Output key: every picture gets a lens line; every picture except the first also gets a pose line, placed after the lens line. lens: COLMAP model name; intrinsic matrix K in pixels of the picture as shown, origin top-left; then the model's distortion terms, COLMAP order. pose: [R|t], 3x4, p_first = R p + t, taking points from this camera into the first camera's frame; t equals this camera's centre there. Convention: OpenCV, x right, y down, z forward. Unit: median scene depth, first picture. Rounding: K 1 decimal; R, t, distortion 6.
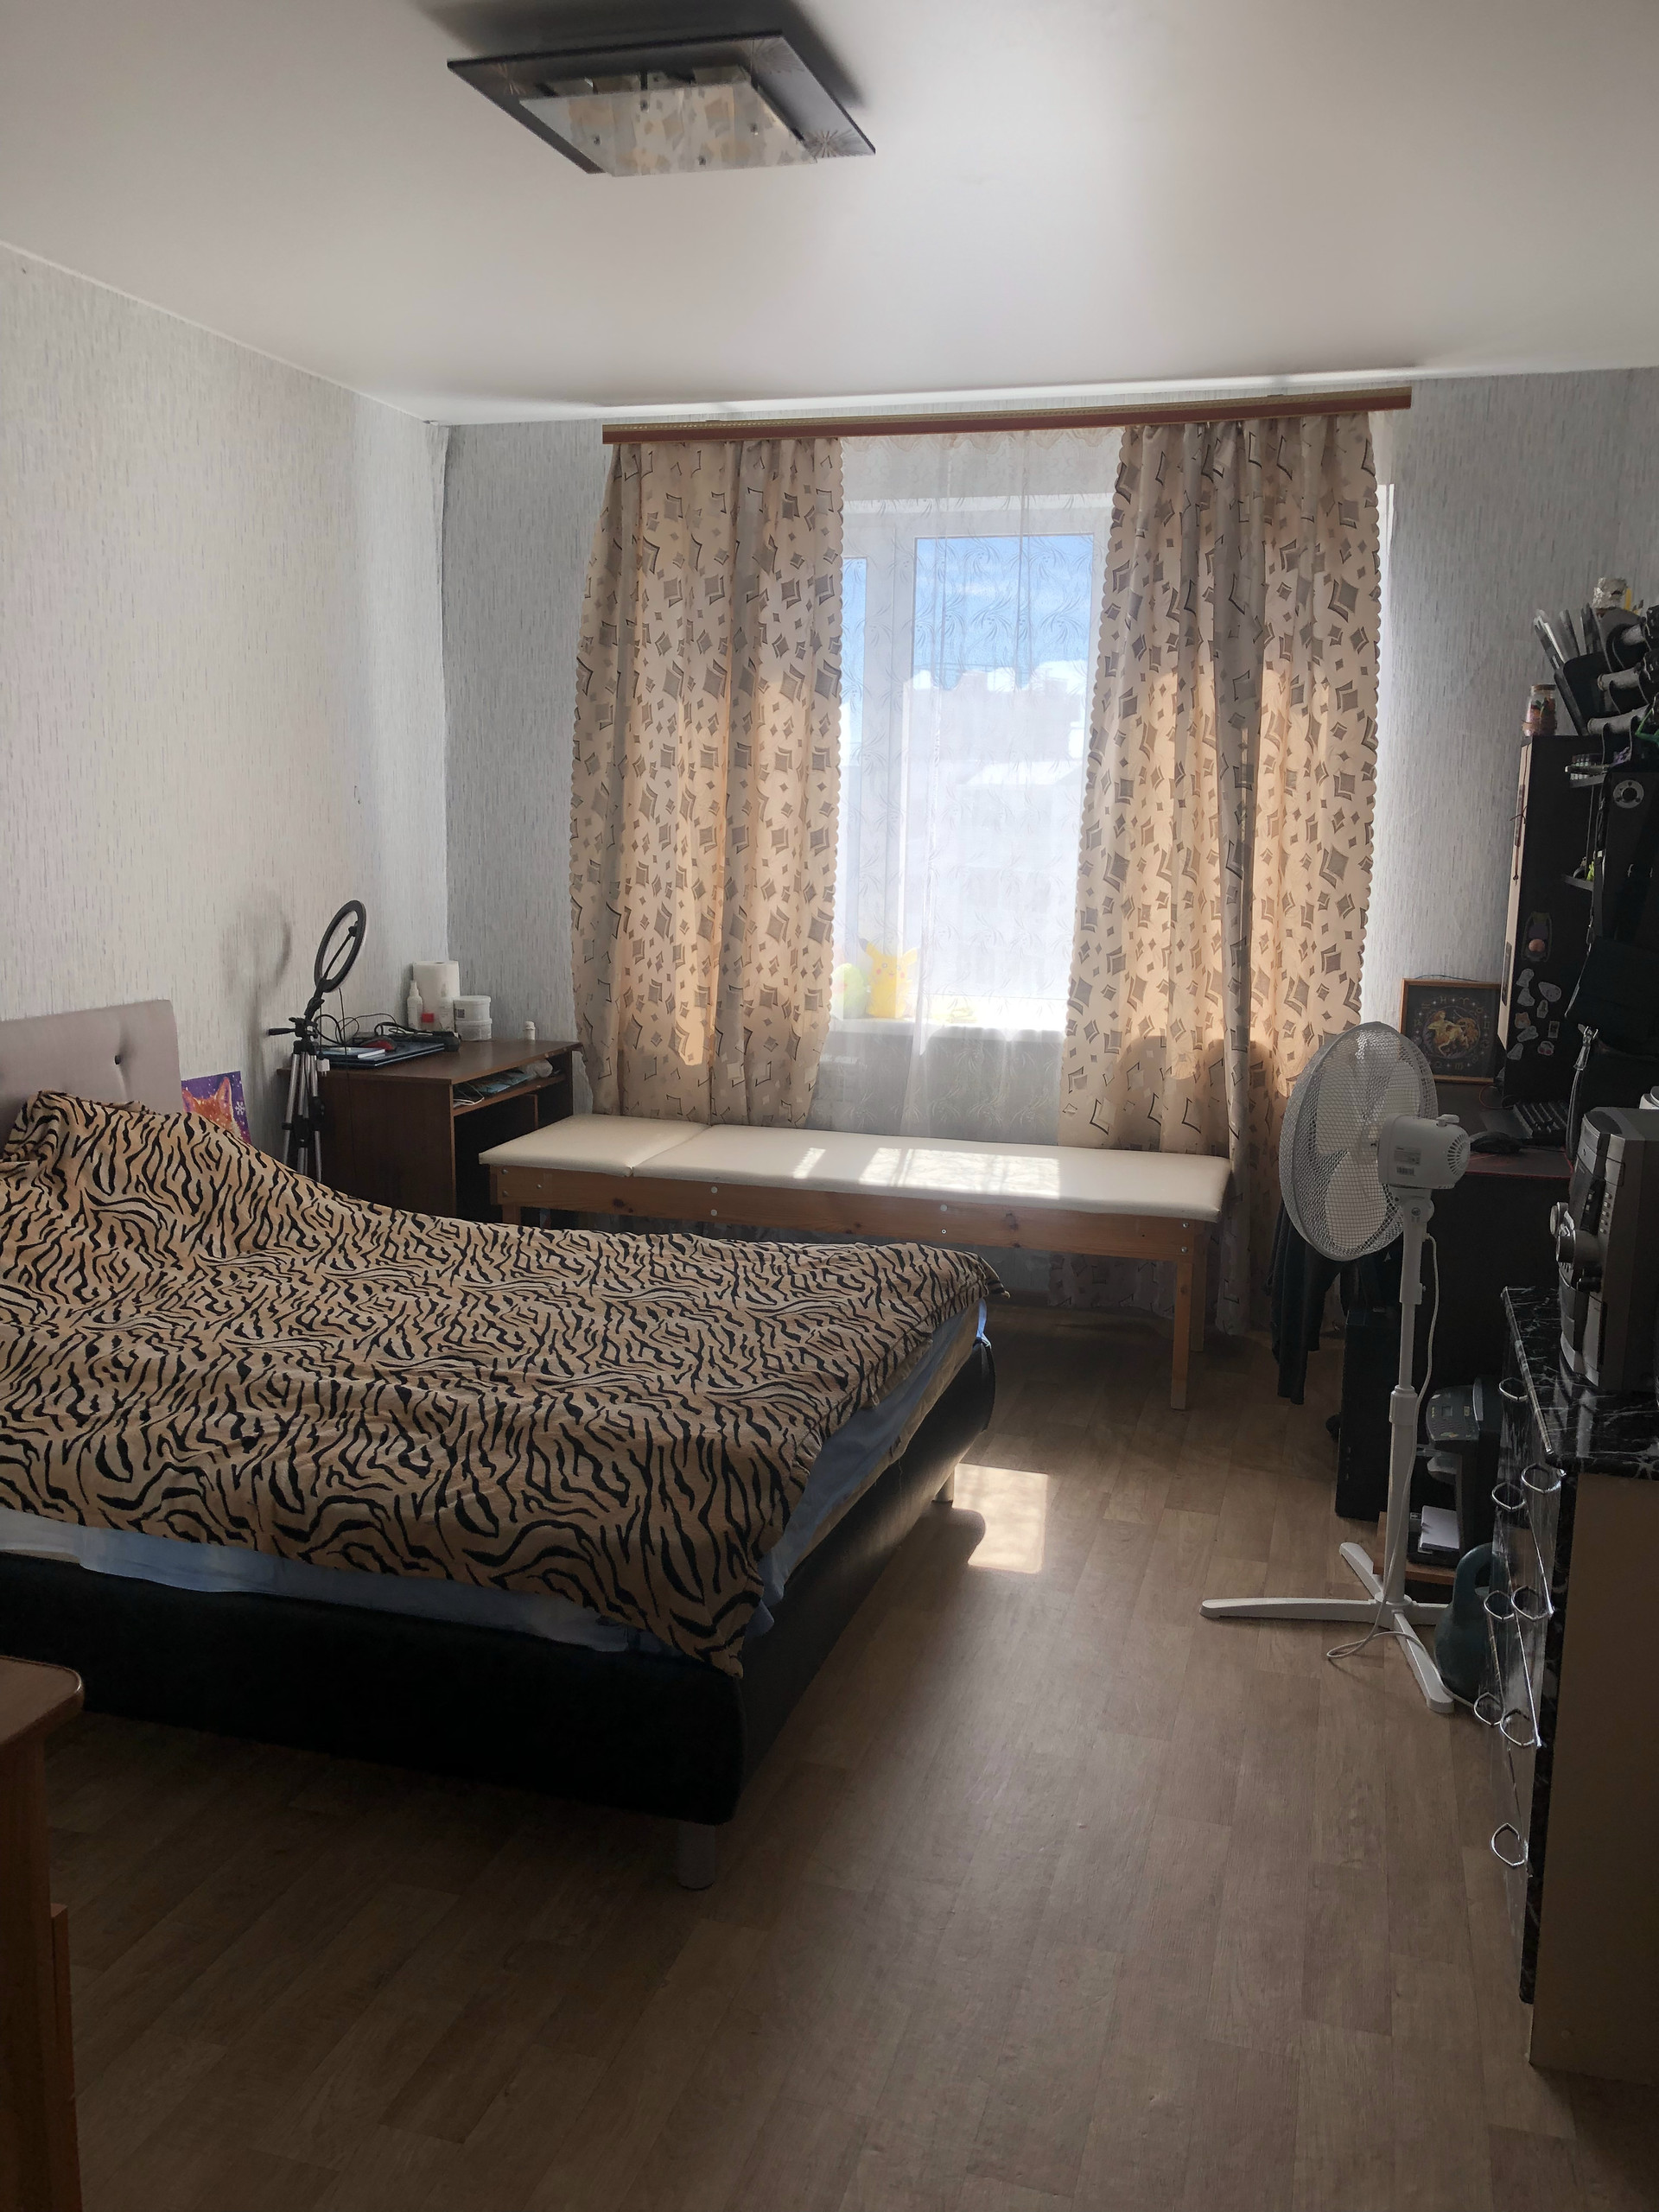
lens RADIAL K [[1821.9, 0, 830.0], [0, 1821.9, 1085.9], [0, 0, 1]] dist [0.003962, -0.000654]
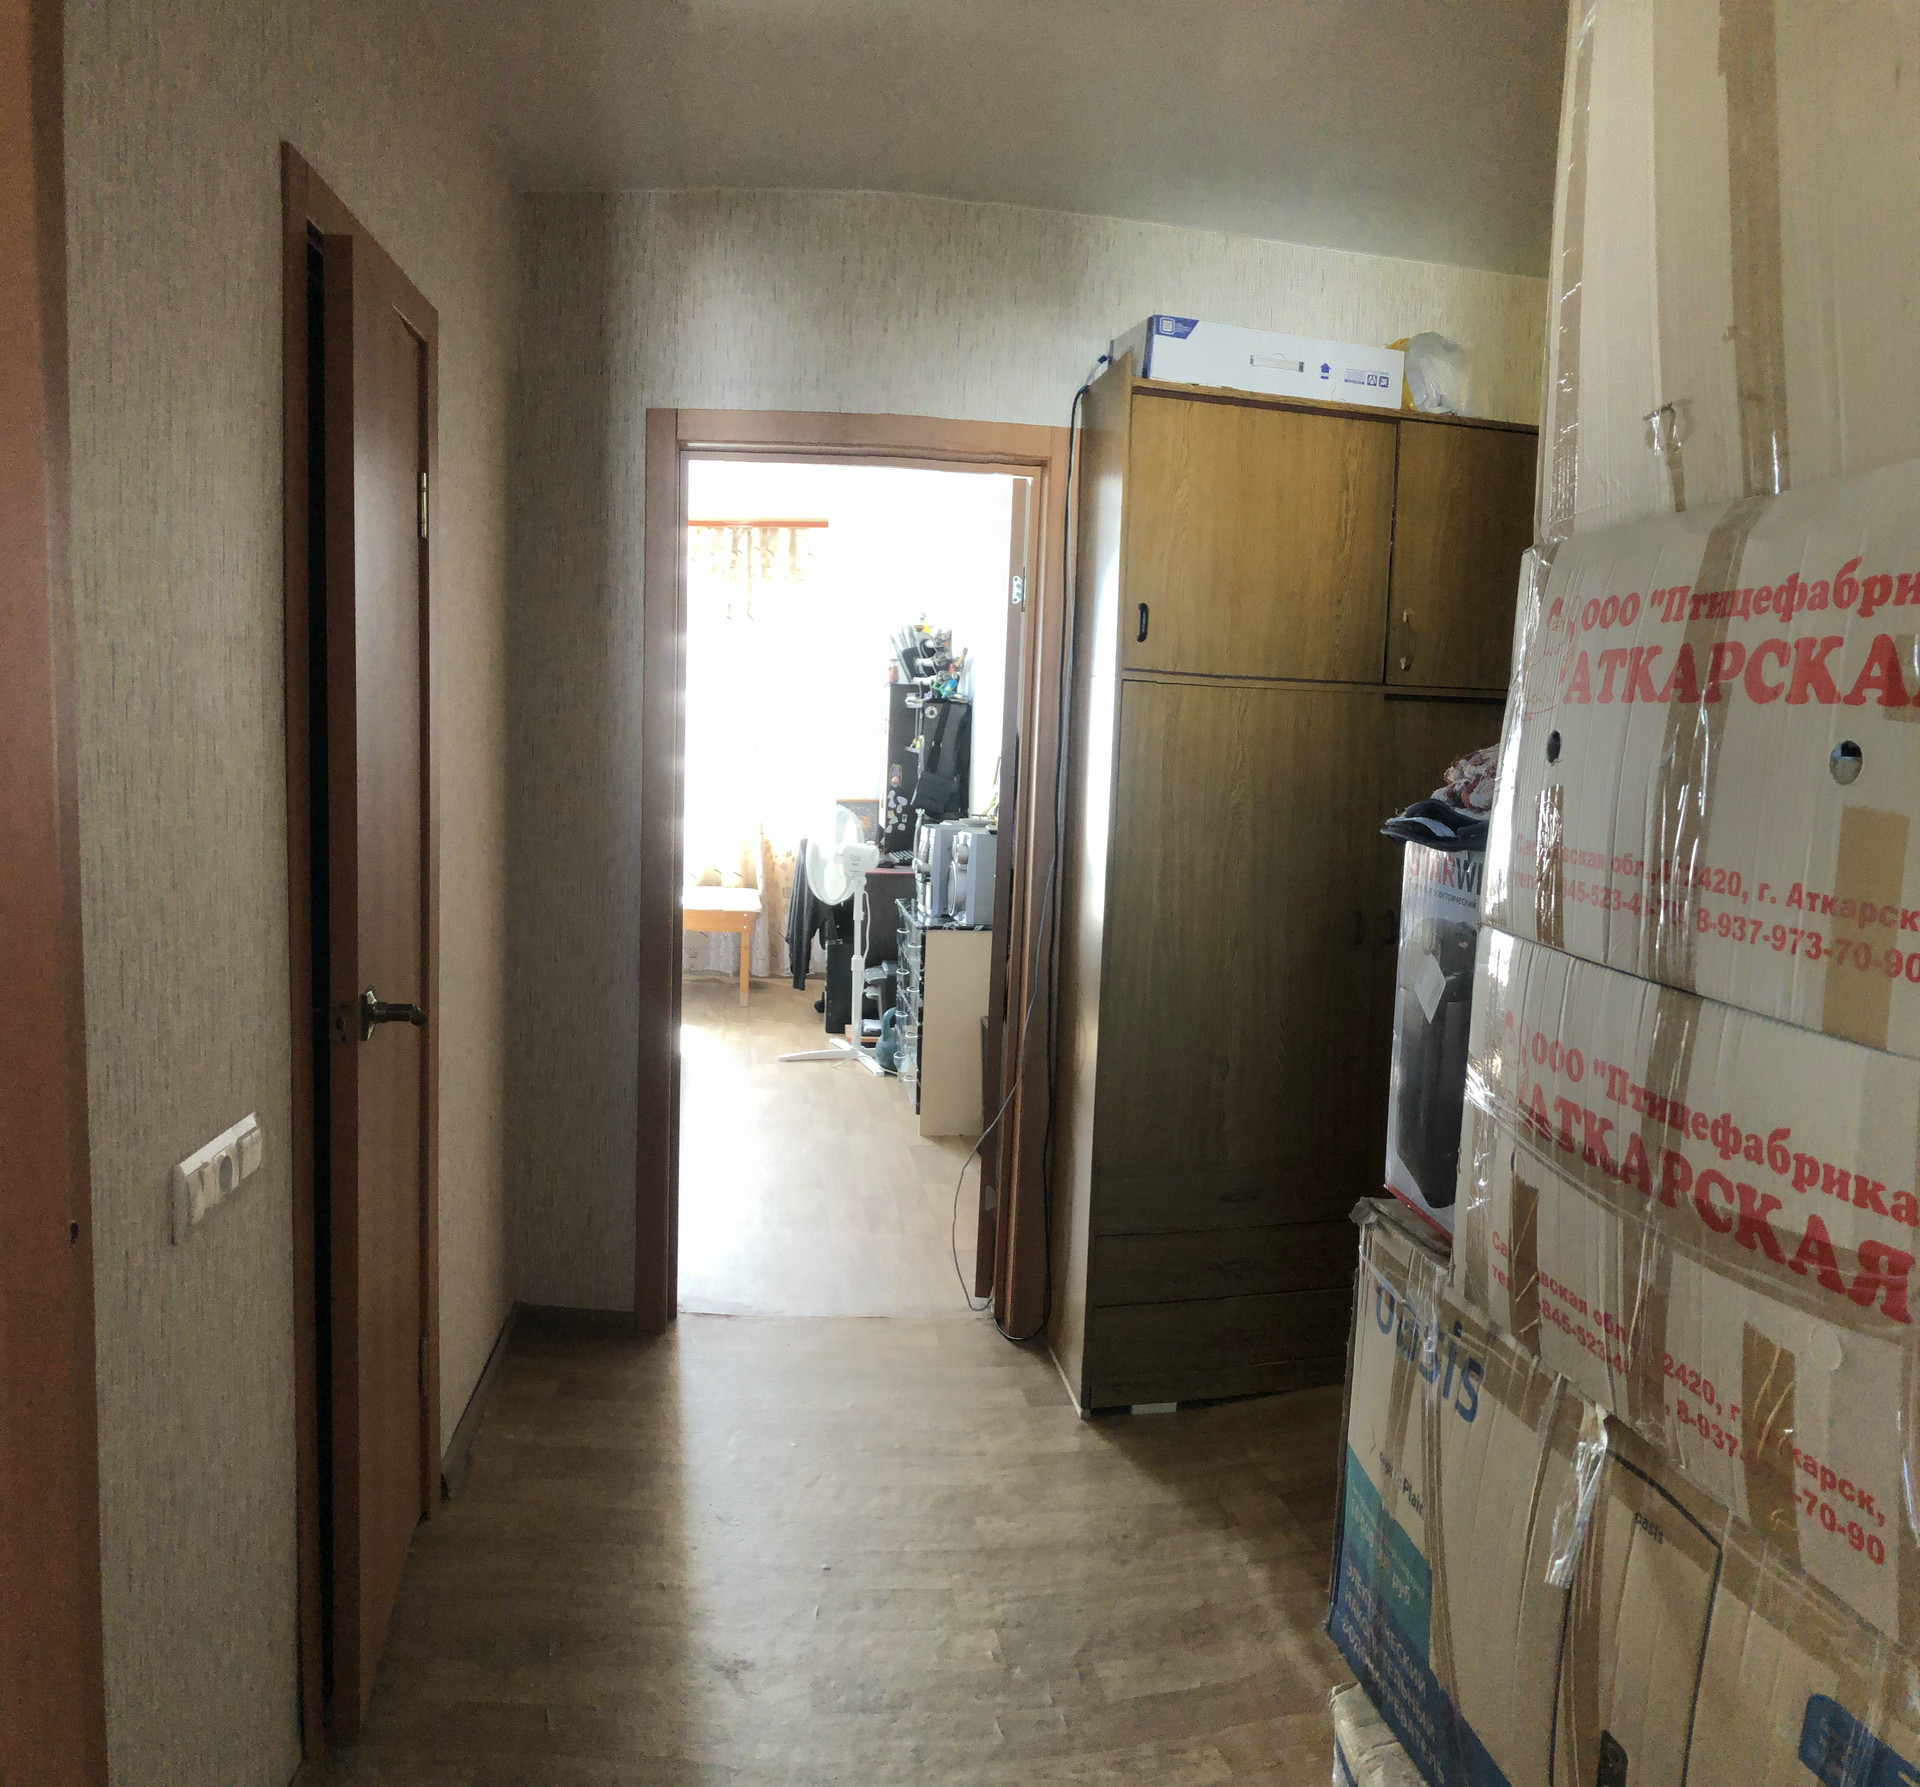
lens RADIAL K [[1777.5, 0, 956.3], [0, 1777.5, 897.4], [0, 0, 1]] dist [-0.006802, 0.000000]
pose [[0.912249, -0.030931, 0.408468, -0.459684], [0.047258, 0.998434, -0.029936, 0.143811], [-0.406902, 0.046612, 0.912282, -1.054873]]
